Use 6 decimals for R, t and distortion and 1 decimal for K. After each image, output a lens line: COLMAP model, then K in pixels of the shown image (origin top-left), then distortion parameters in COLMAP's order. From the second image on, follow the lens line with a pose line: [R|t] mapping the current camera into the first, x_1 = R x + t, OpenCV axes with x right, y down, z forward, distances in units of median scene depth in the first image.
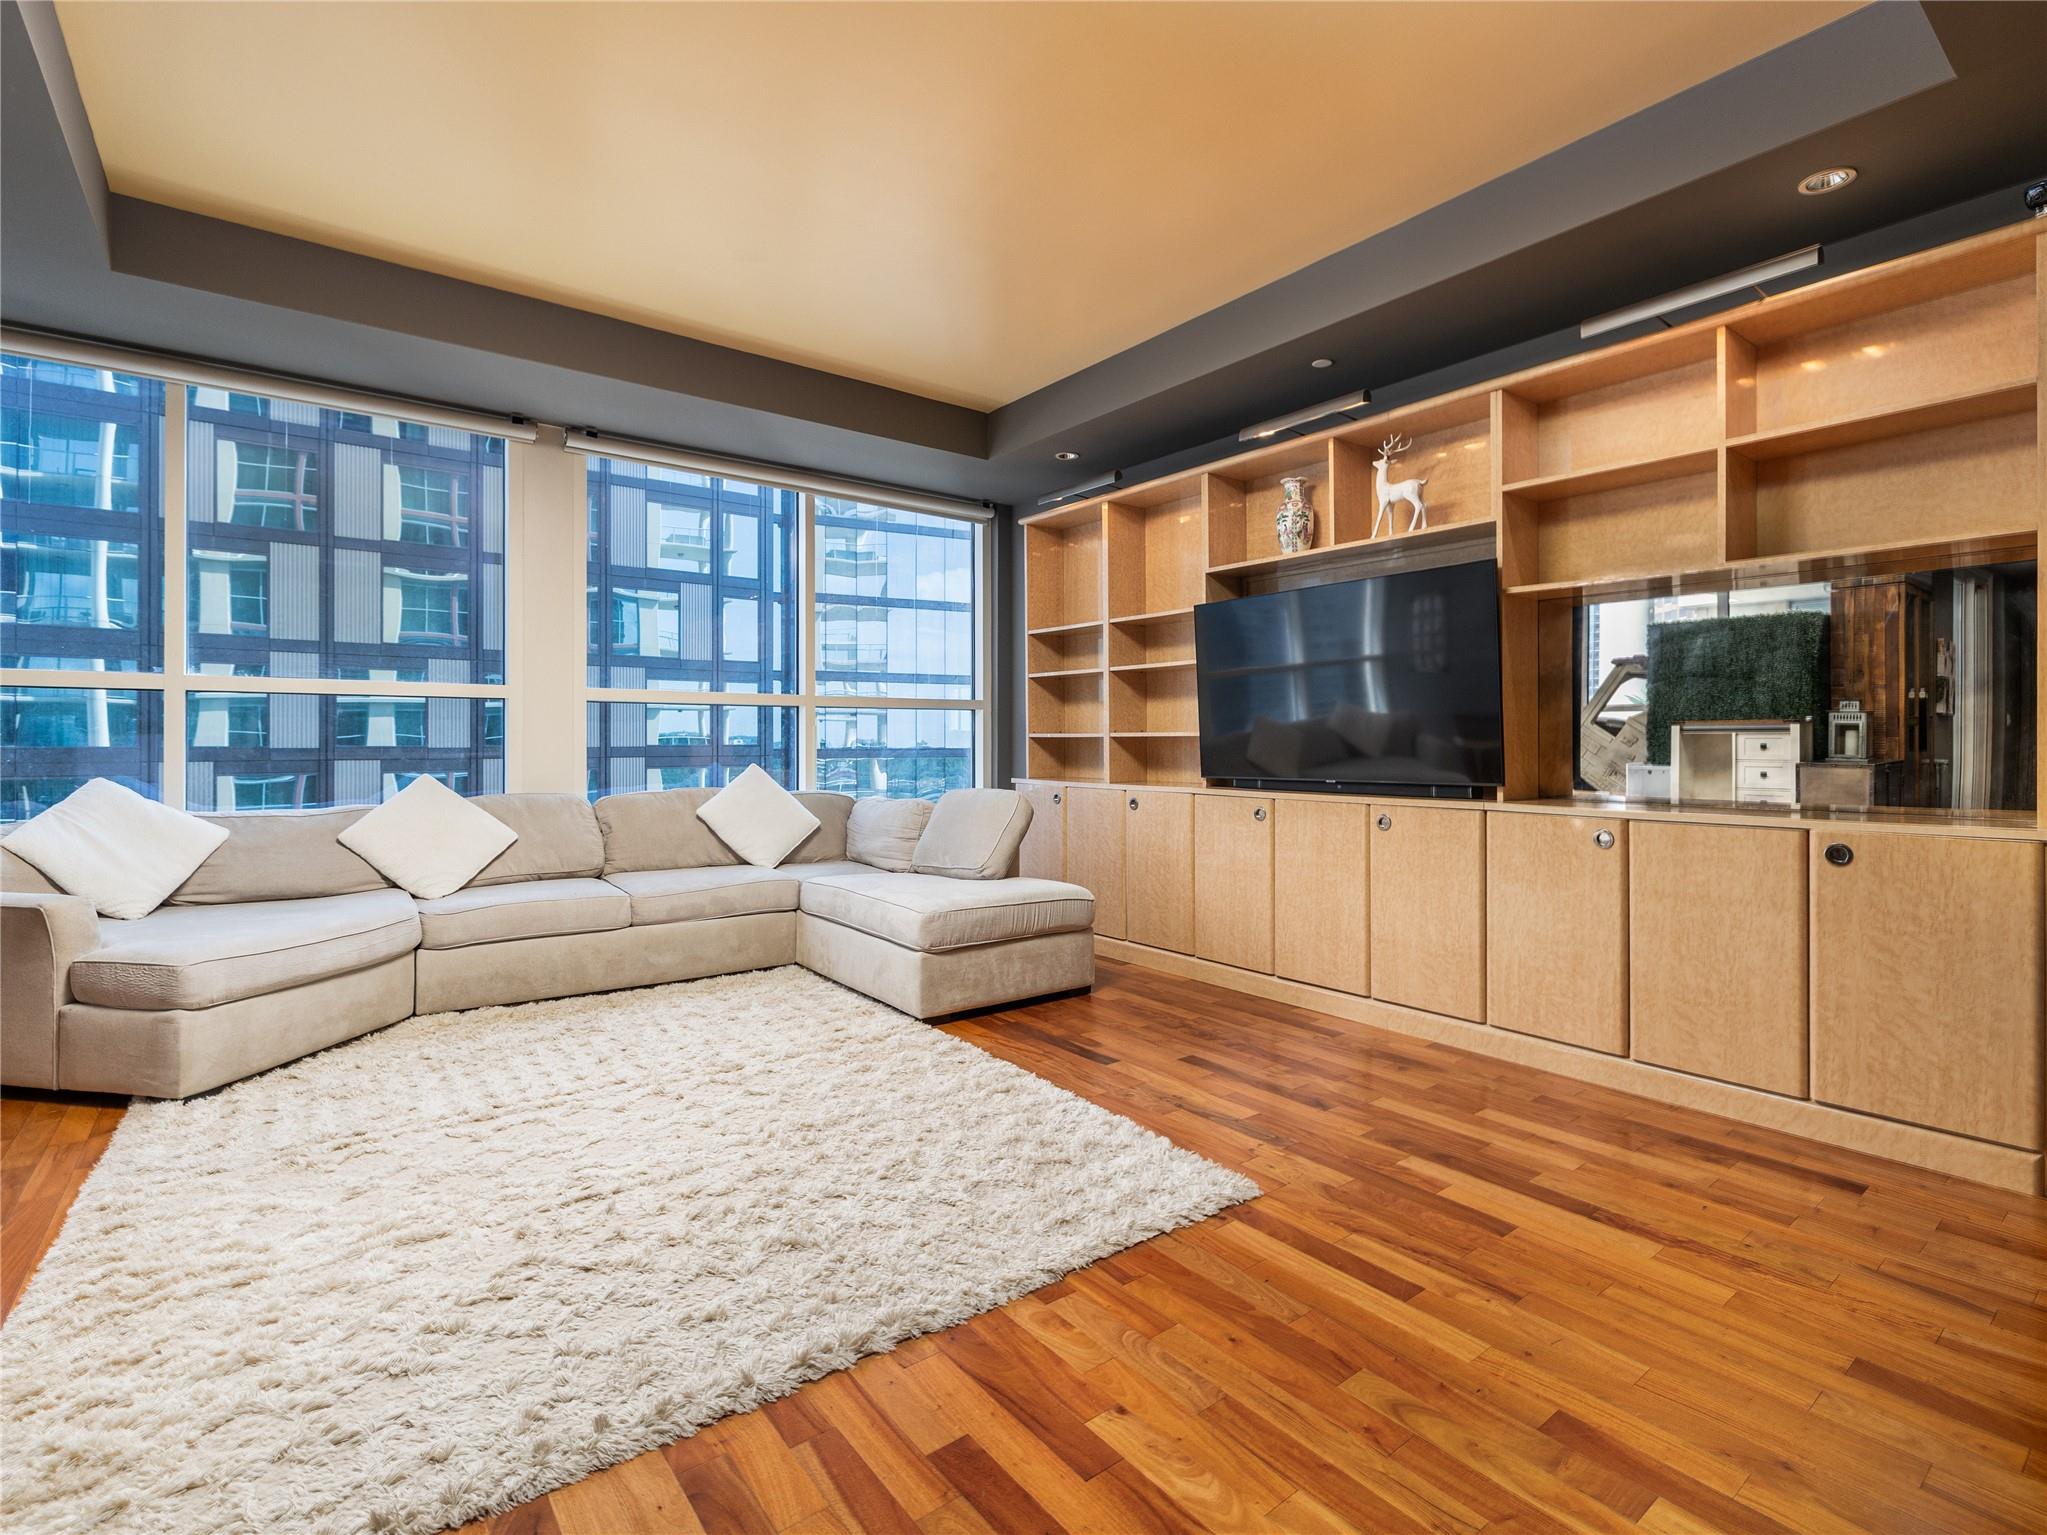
lens RADIAL K [[969.3, 0, 1025.1], [0, 969.3, 746.8], [0, 0, 1]] dist [-0.009429, -0.000742]
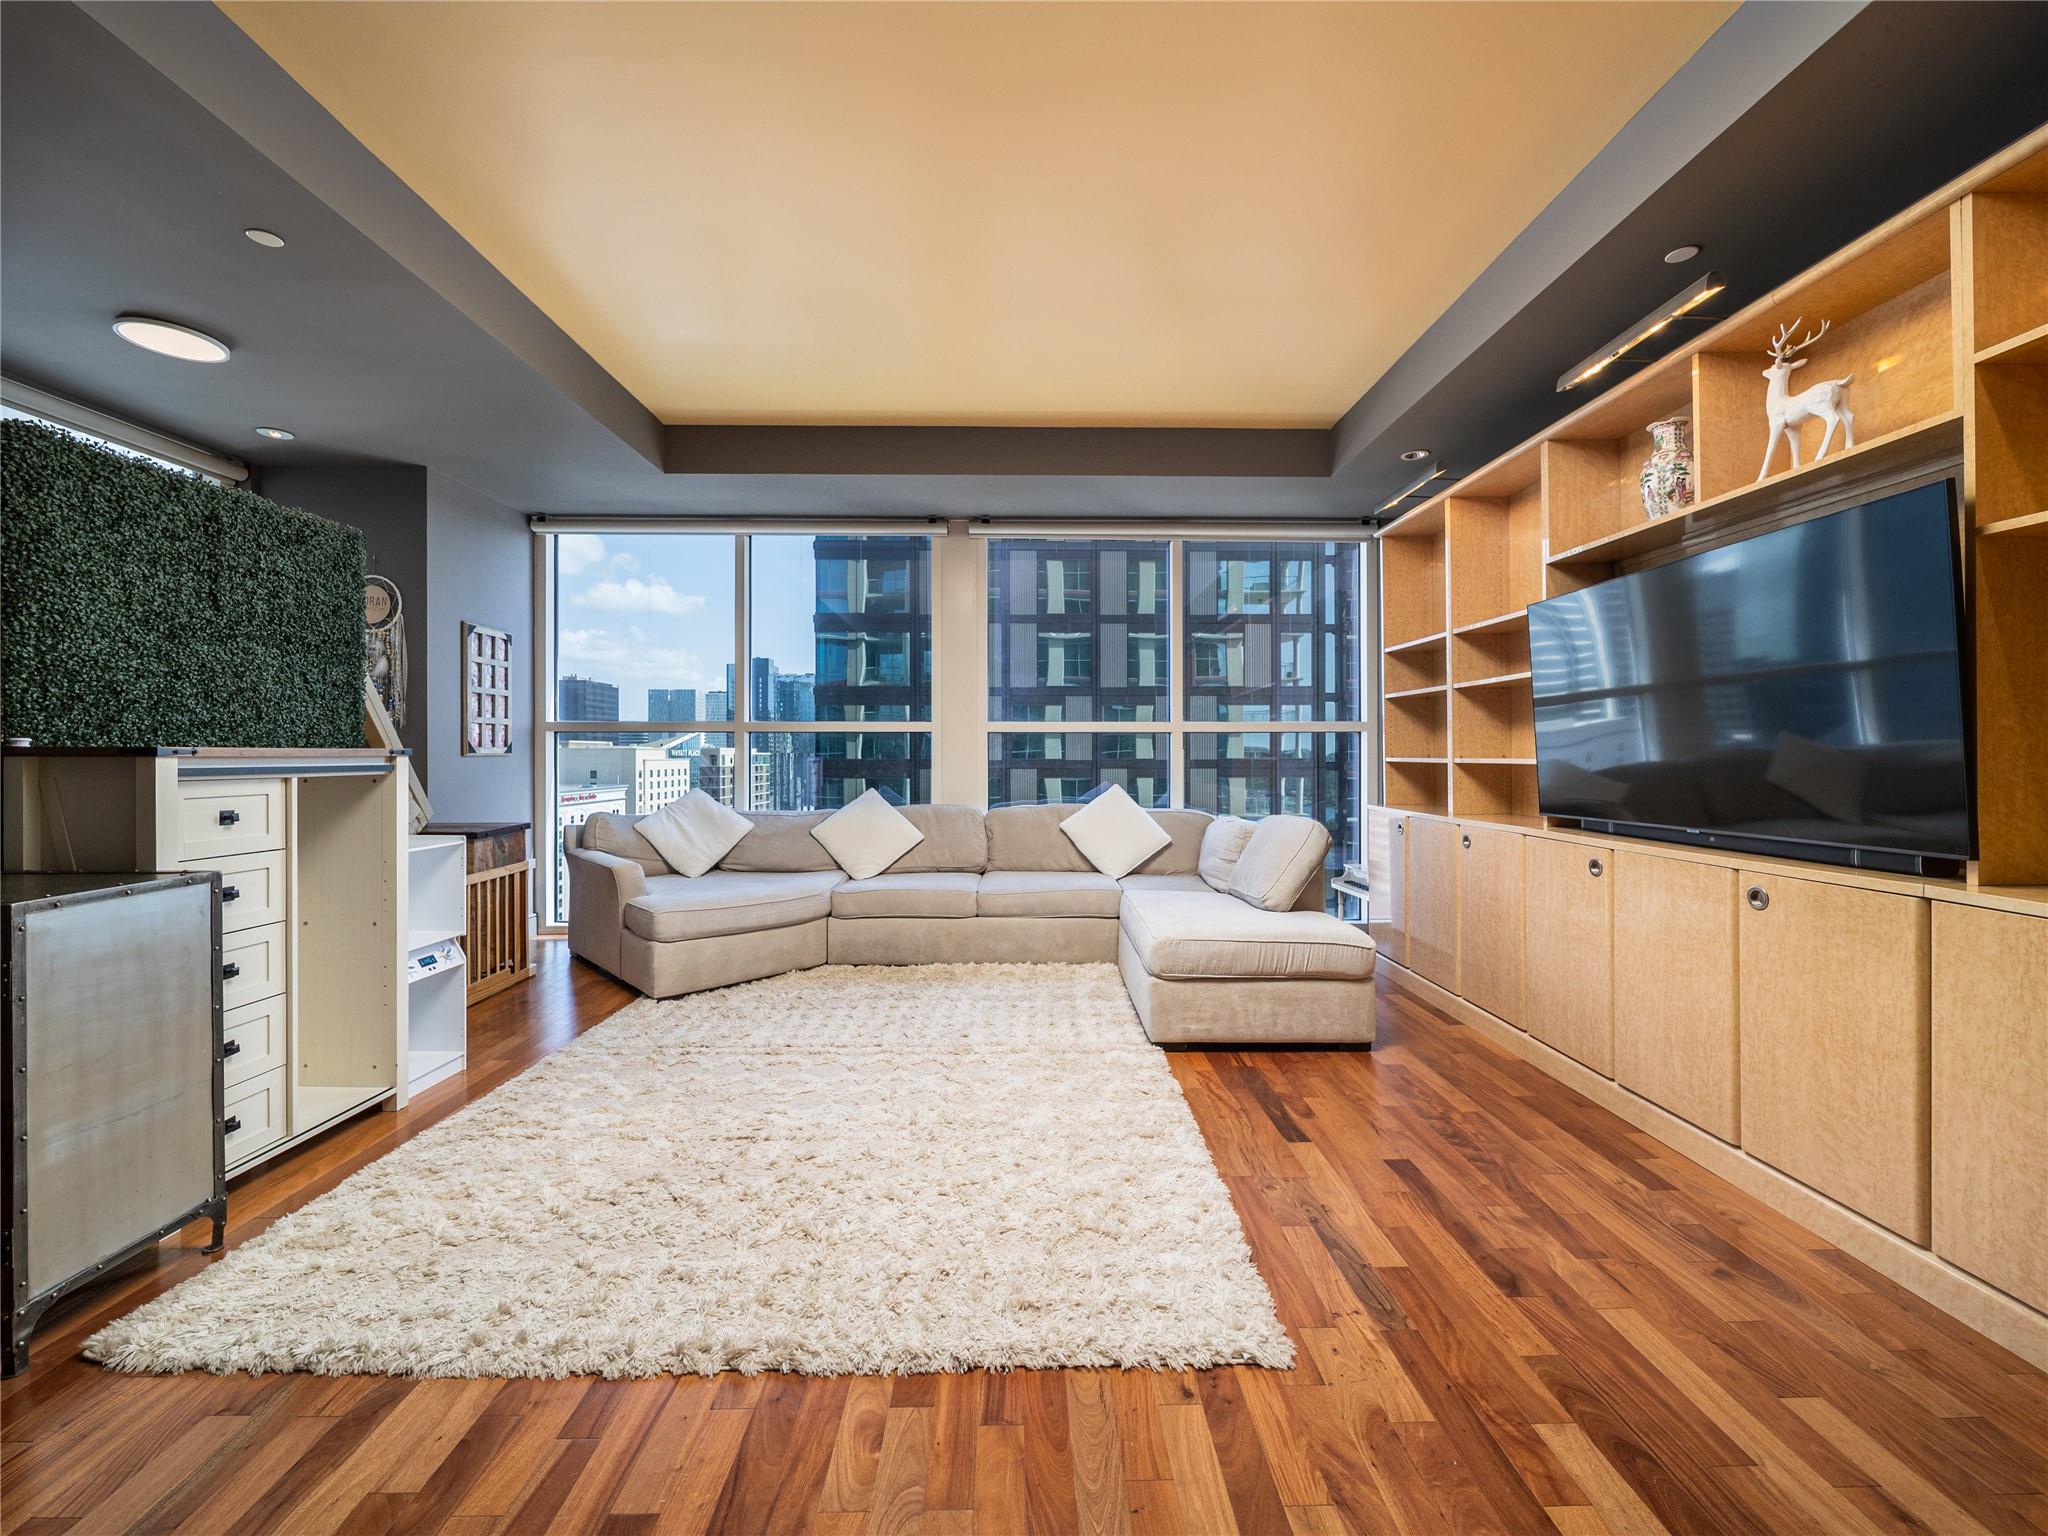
lens RADIAL K [[812.3, 0, 1031.3], [0, 812.3, 759.0], [0, 0, 1]] dist [0.001264, -0.002847]
pose [[0.802388, 0.002611, -0.596797, 0.297696], [-0.002235, 0.999997, 0.001371, -0.018621], [0.596799, 0.000234, 0.802391, 0.234755]]
